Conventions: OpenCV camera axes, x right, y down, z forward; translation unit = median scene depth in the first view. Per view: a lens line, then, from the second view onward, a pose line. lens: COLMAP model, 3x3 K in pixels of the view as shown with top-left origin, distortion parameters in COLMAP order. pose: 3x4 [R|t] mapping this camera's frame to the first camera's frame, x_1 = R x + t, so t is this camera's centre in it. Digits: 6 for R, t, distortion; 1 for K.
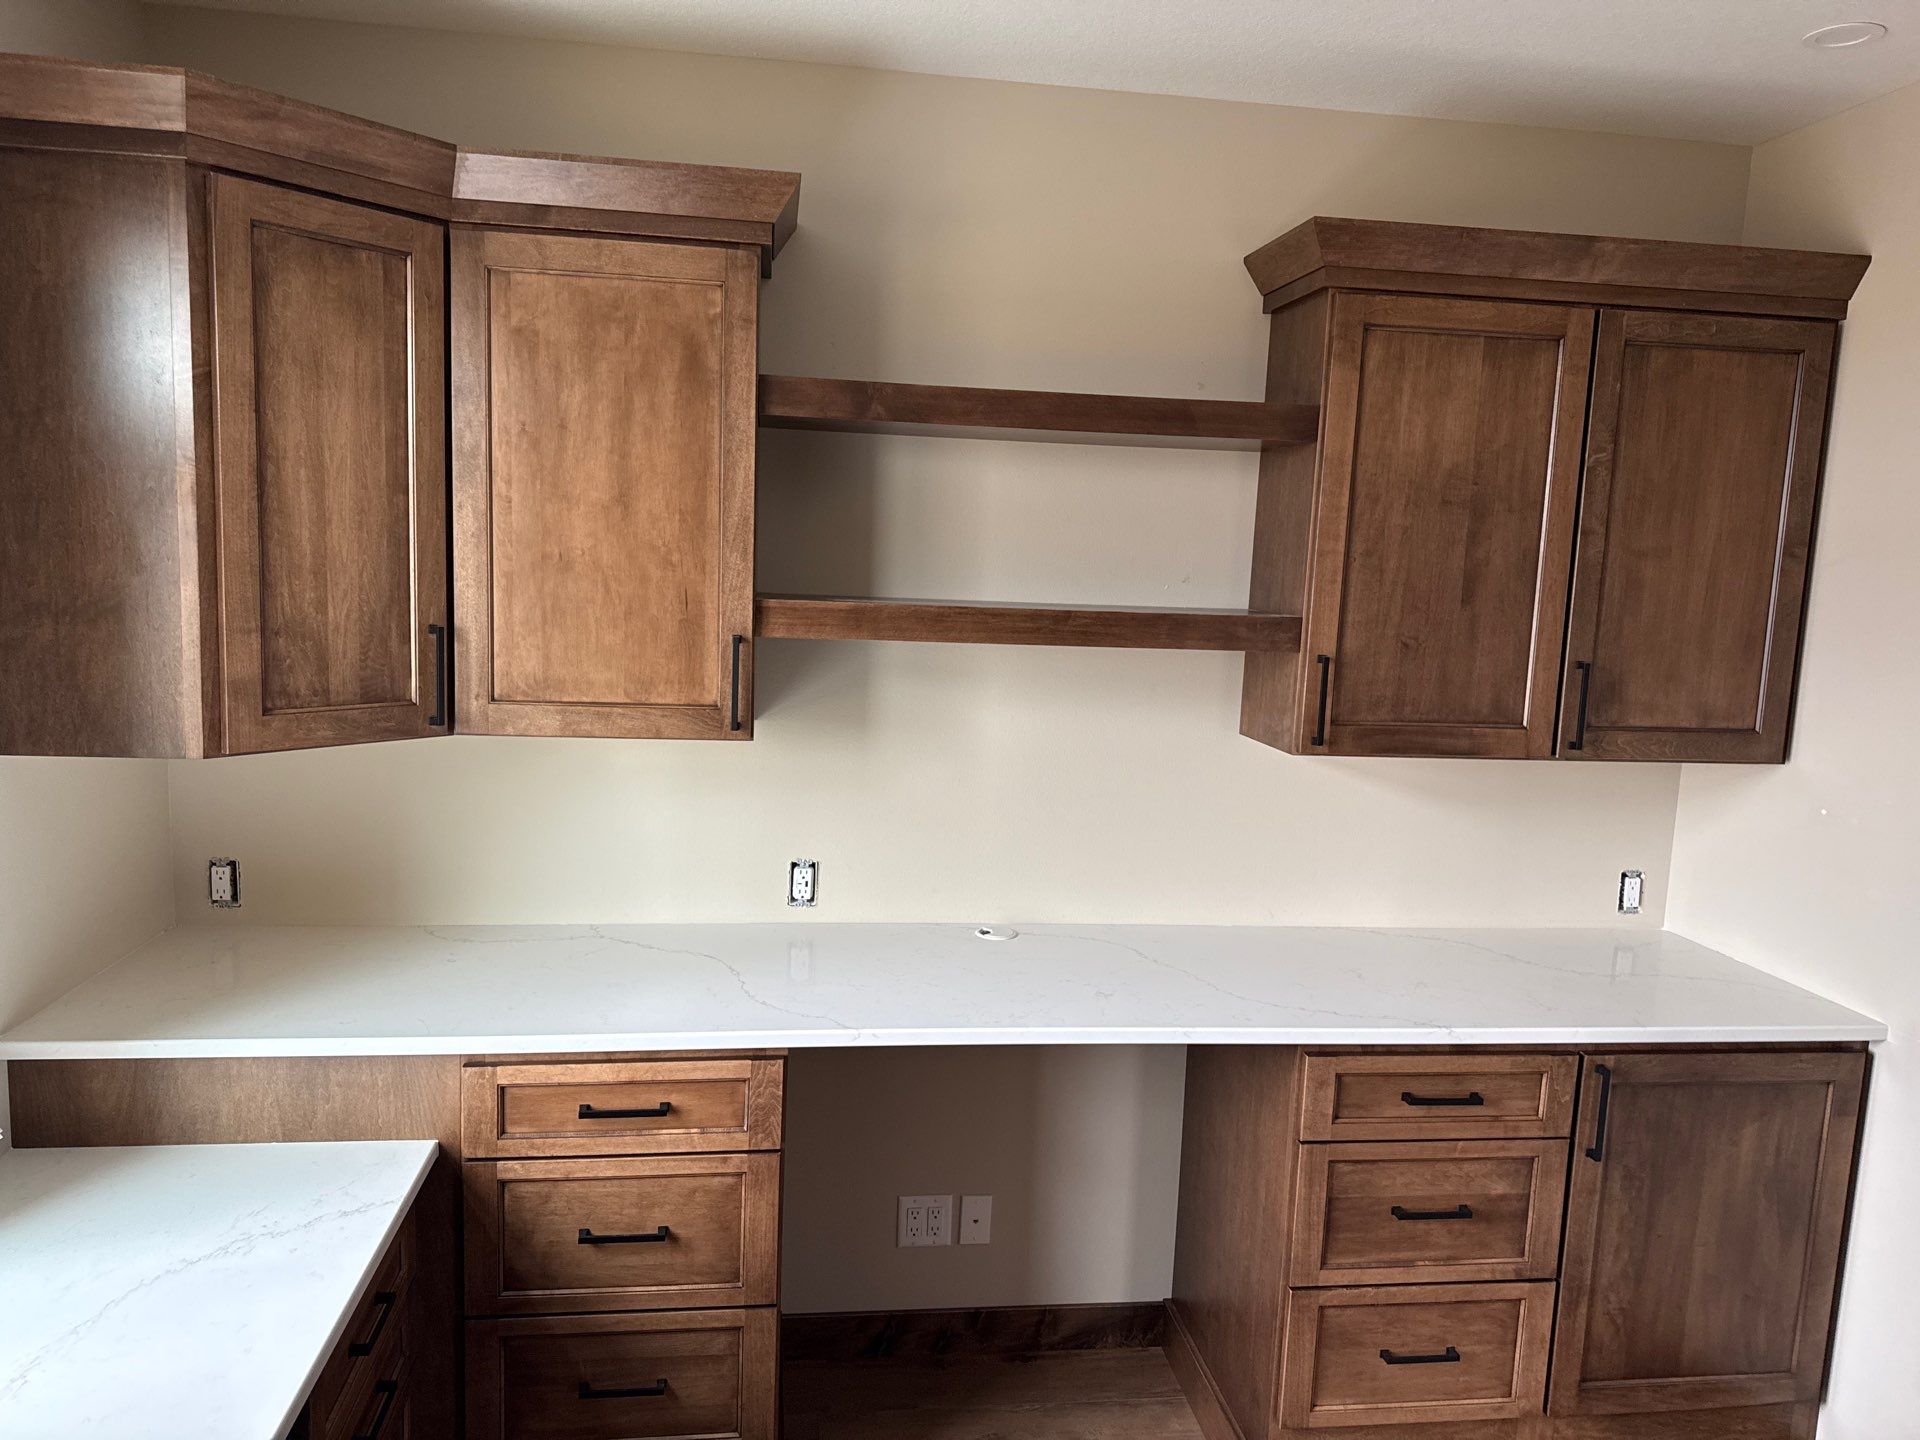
lens RADIAL K [[1357.1, 0, 960.0], [0, 1357.1, 720.0], [0, 0, 1]] dist [0.038567, -0.044988]
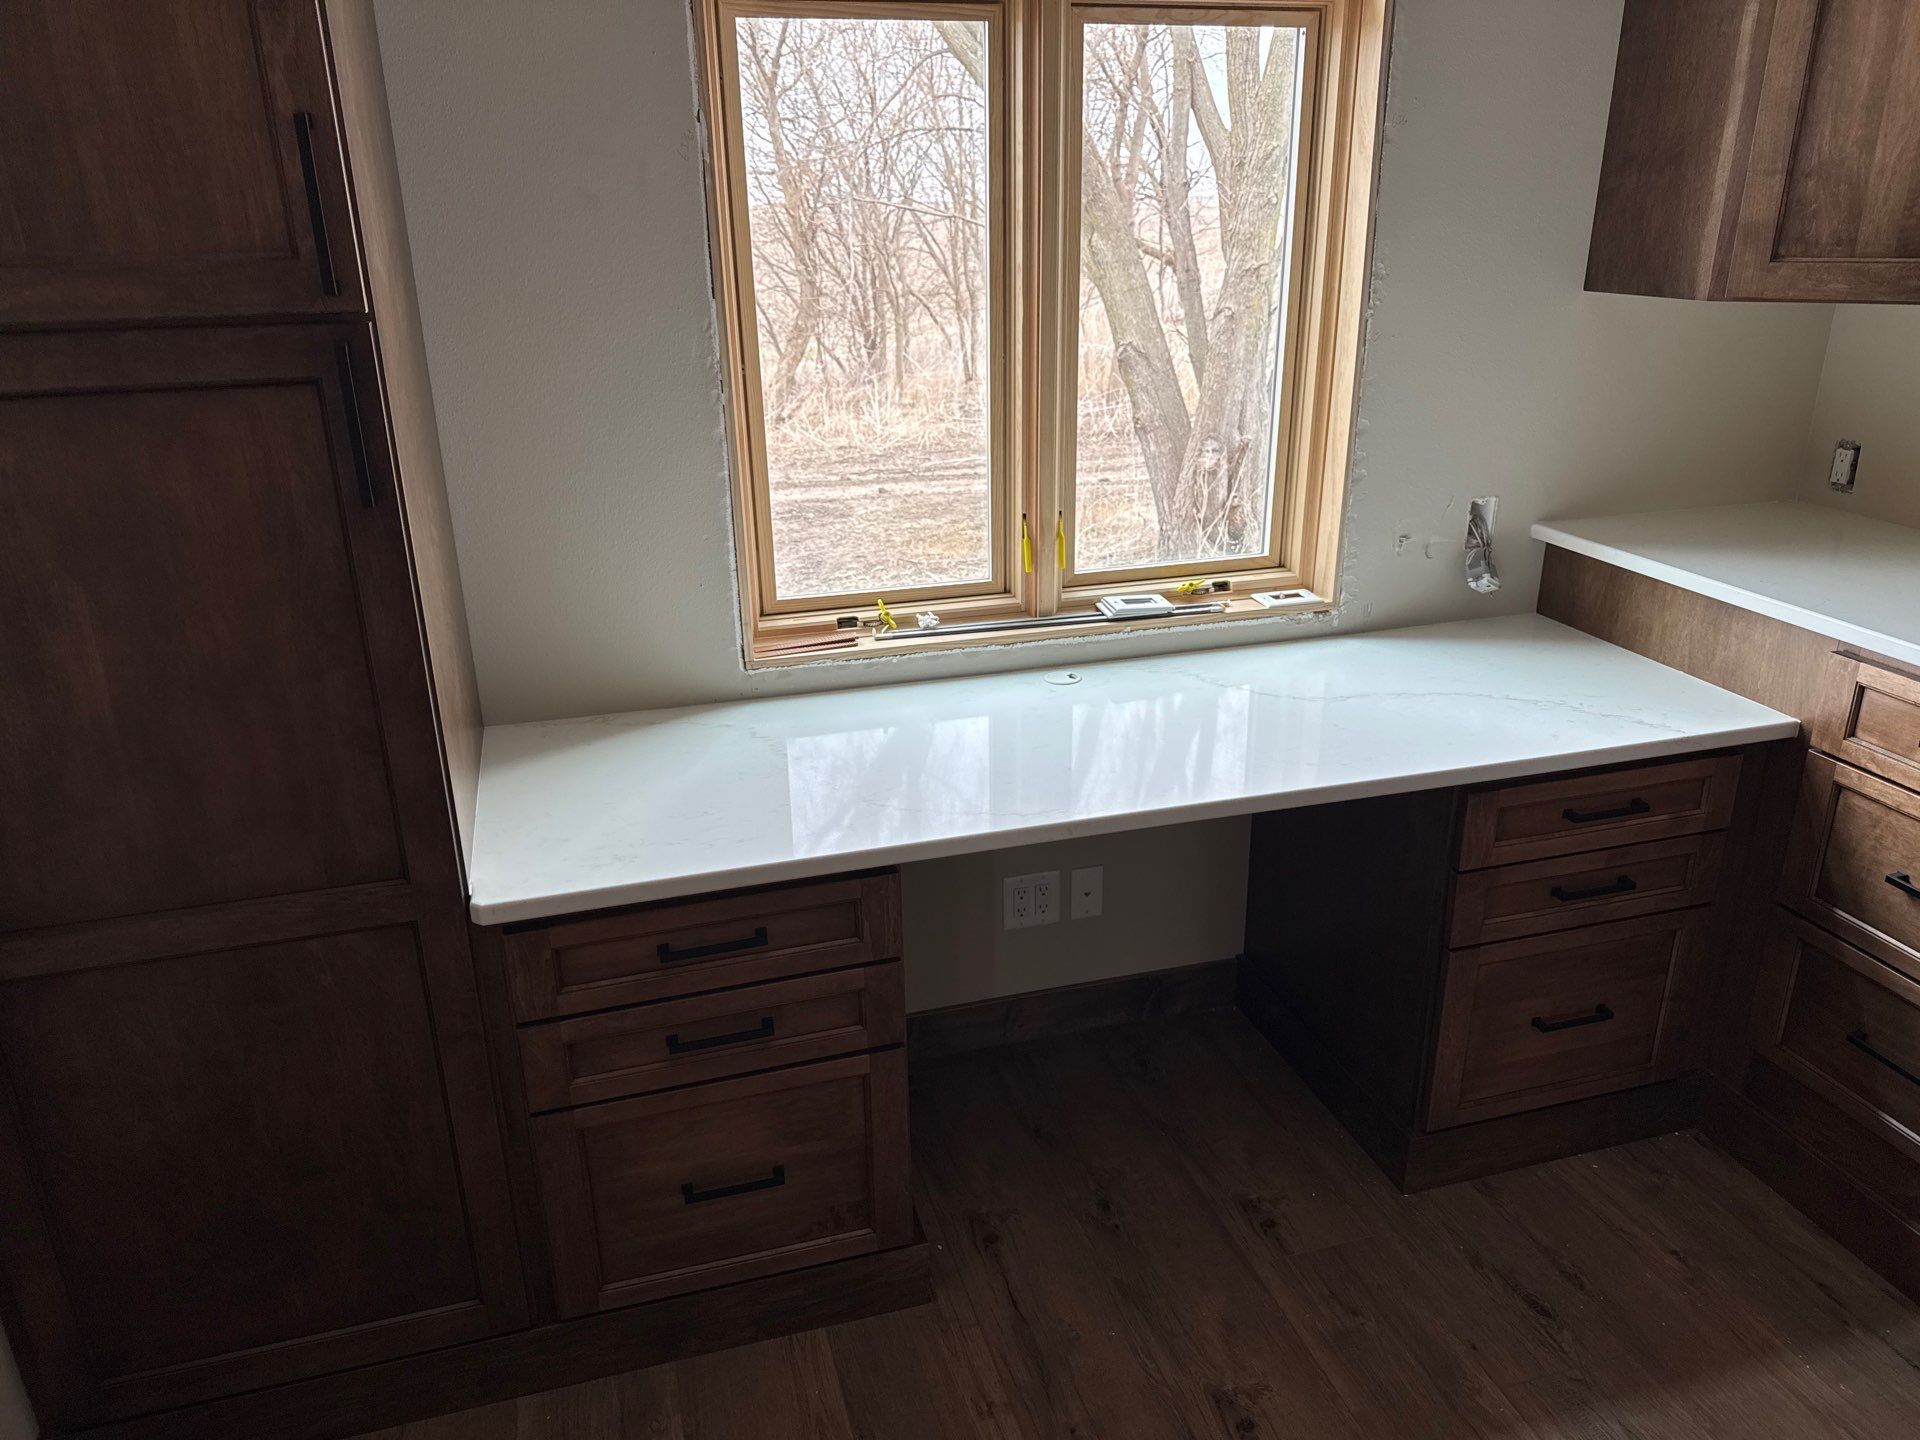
lens RADIAL K [[1357.1, 0, 960.0], [0, 1357.1, 720.0], [0, 0, 1]] dist [0.038567, -0.044988]
pose [[0.136591, 0.309214, -0.941132, 0.460970], [-0.104245, 0.949248, 0.296751, 0.079412], [0.985127, 0.057575, 0.161892, 0.250264]]
